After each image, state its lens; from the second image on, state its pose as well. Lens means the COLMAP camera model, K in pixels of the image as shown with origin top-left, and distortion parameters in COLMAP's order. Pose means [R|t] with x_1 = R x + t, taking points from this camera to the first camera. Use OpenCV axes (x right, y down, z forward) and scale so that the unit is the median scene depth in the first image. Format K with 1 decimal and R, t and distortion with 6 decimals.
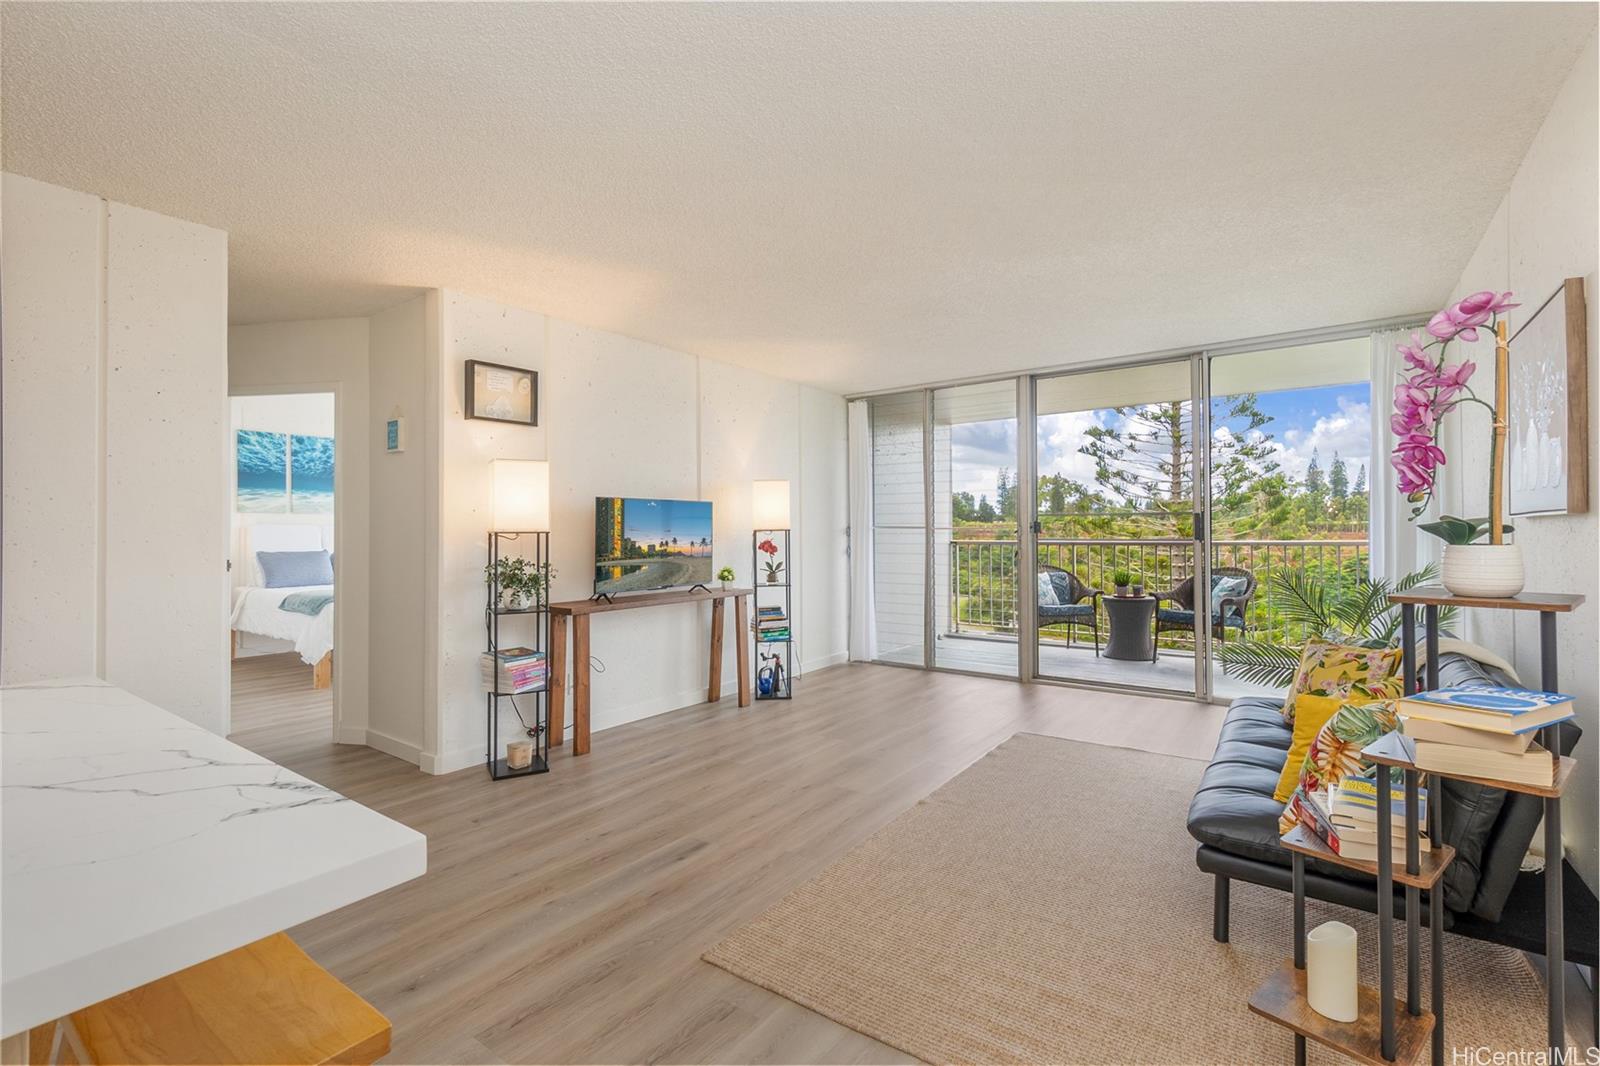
lens RADIAL K [[696.2, 0, 765.8], [0, 696.2, 524.9], [0, 0, 1]] dist [-0.000663, -0.000026]
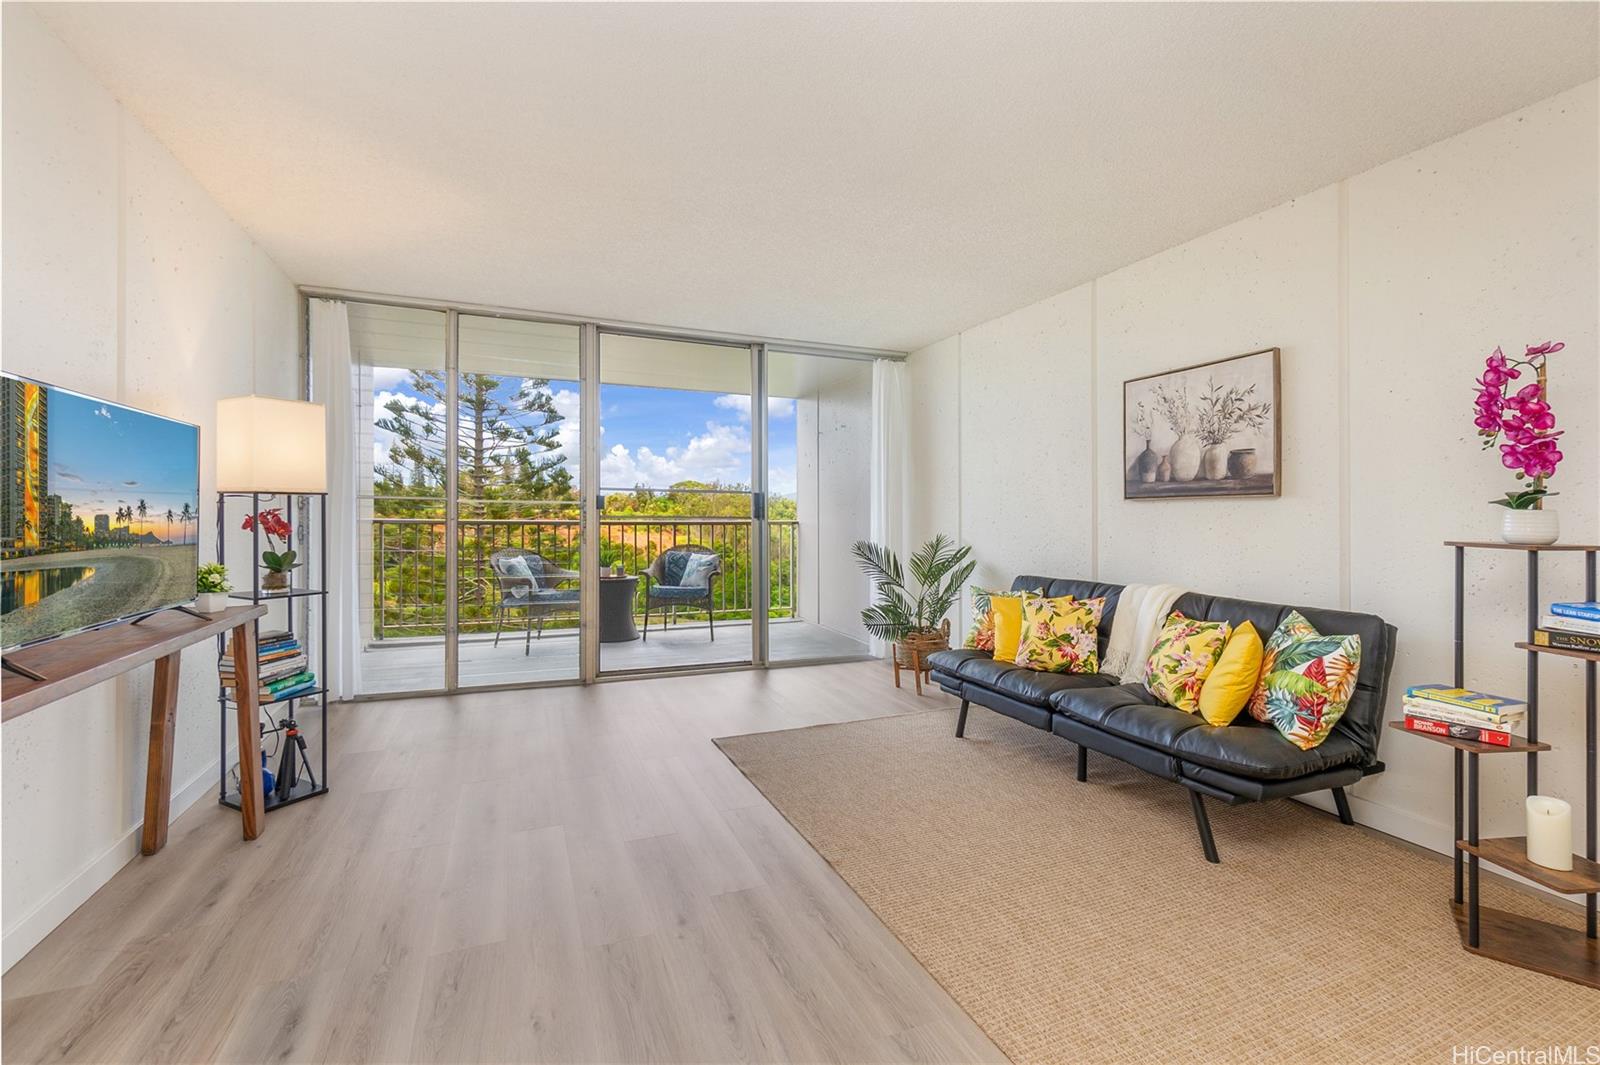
lens RADIAL K [[695.3, 0, 806.4], [0, 695.3, 517.2], [0, 0, 1]] dist [-0.001374, -0.000079]
pose [[0.511819, 0.009988, 0.859035, -0.273035], [-0.020176, 0.999796, 0.000396, 0.019587], [-0.858856, -0.017535, 0.511916, 0.410875]]
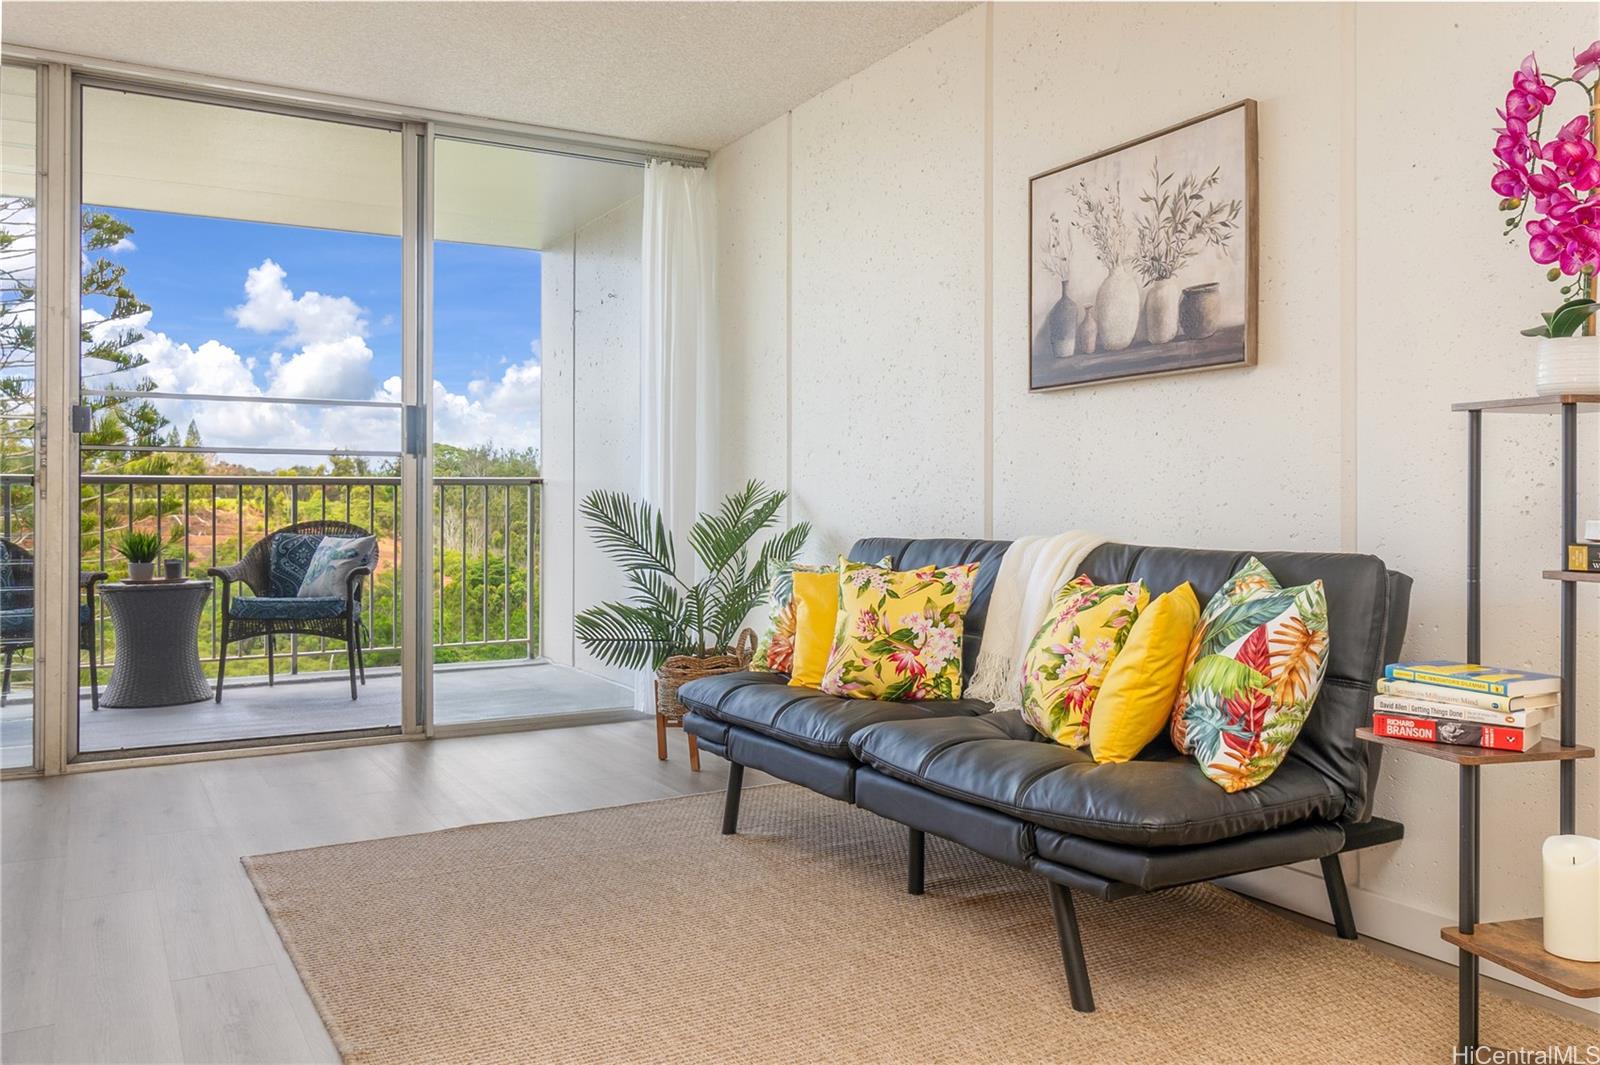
lens RADIAL K [[1255.7, 0, 803.3], [0, 1255.7, 503.7], [0, 0, 1]] dist [0.003438, -0.003427]
pose [[0.397019, 0.006712, 0.917786, -0.190857], [-0.013678, 0.999905, -0.001396, 0.063429], [-0.917708, -0.011999, 0.397073, 0.326989]]
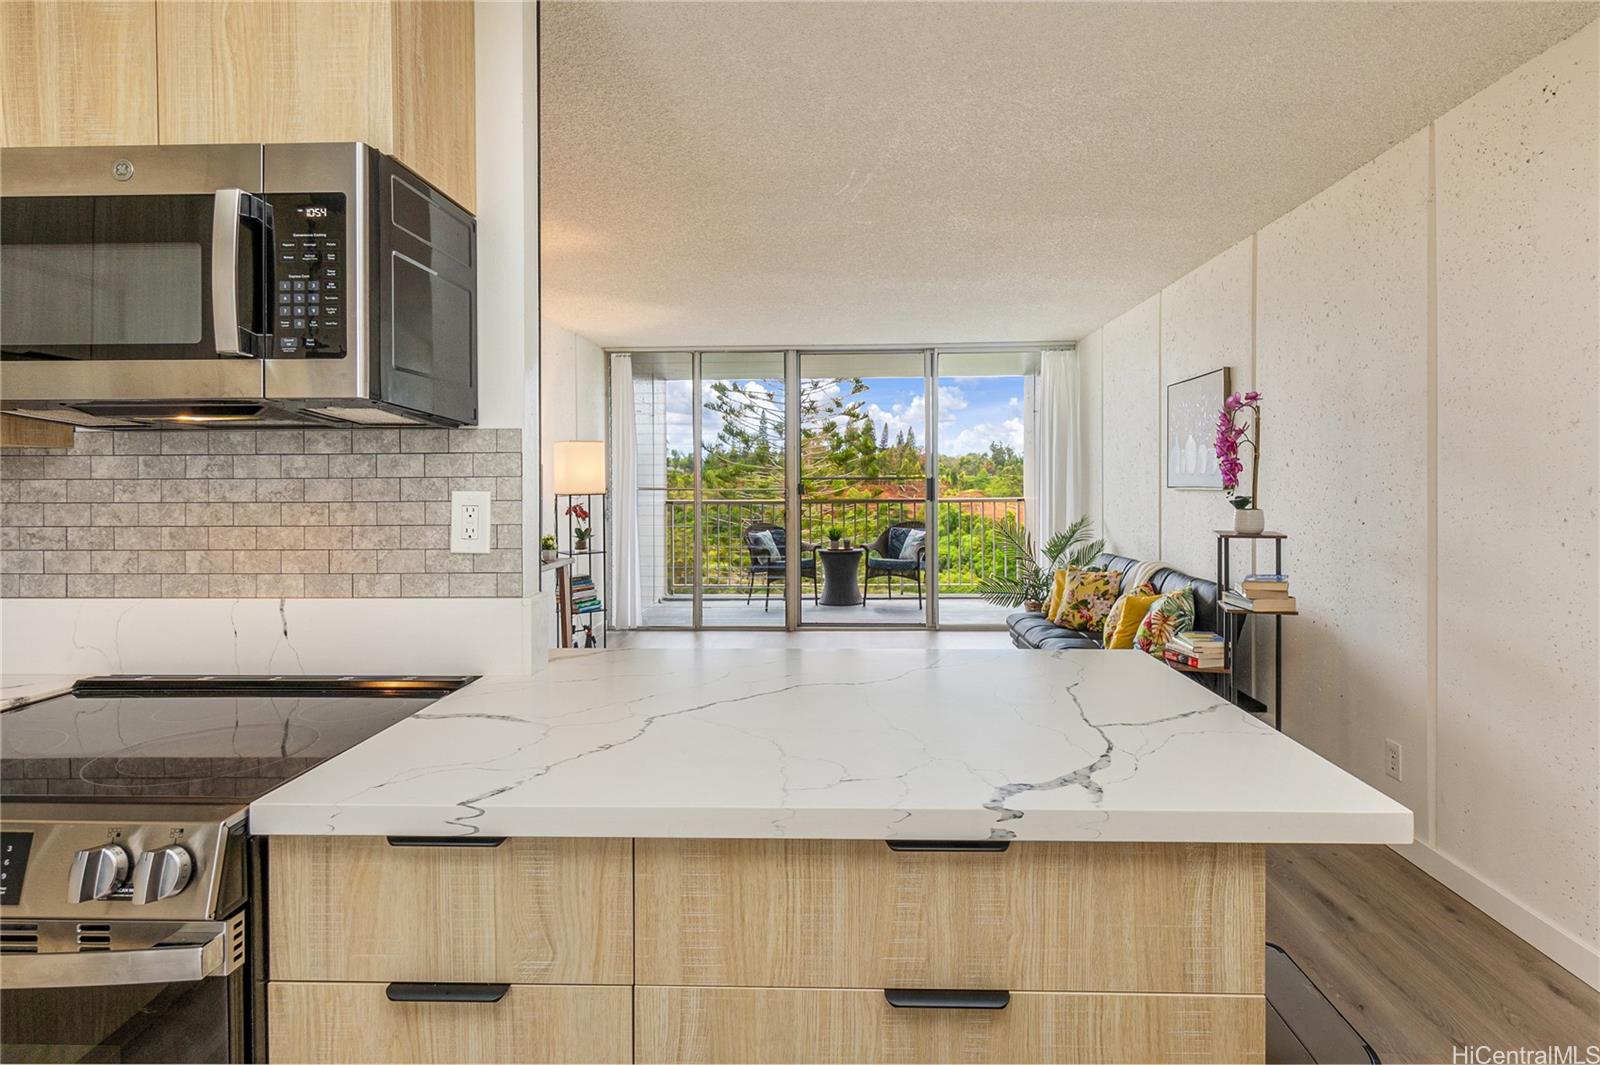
lens RADIAL K [[807.1, 0, 804.3], [0, 807.1, 484.1], [0, 0, 1]] dist [-0.000261, 0.000141]
pose [[0.831653, 0.000086, 0.555296, -0.383822], [-0.004122, 0.999973, 0.006019, -0.015298], [-0.555281, -0.007295, 0.831631, -0.076912]]
